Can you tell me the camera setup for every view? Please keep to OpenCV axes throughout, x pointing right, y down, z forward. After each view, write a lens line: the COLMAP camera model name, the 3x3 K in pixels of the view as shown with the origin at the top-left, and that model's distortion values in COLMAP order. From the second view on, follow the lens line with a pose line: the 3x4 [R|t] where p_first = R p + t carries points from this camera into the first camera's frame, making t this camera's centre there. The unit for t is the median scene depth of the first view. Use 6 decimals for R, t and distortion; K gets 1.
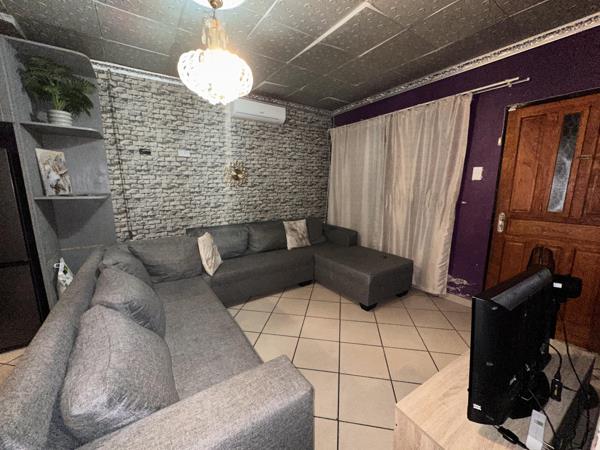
lens RADIAL K [[238.6, 0, 301.6], [0, 238.6, 224.3], [0, 0, 1]] dist [-0.001956, 0.000201]
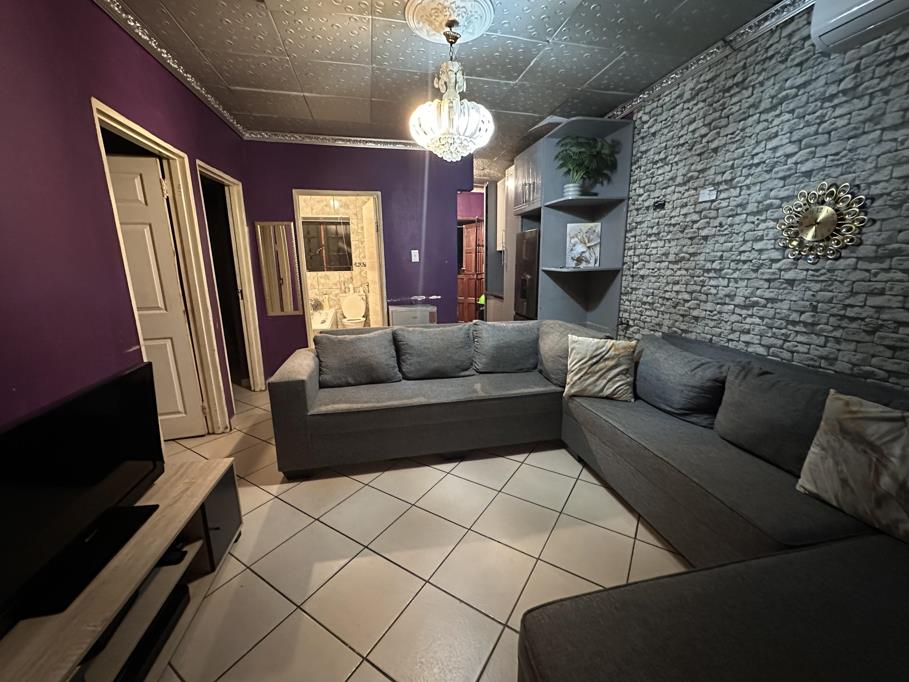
lens RADIAL K [[361.4, 0, 453.1], [0, 361.4, 341.2], [0, 0, 1]] dist [-0.001956, 0.000201]
pose [[-0.378239, 0.203043, -0.903166, 0.533033], [-0.145691, 0.950433, 0.274684, -0.137117], [0.914172, 0.235479, -0.329909, 0.888339]]
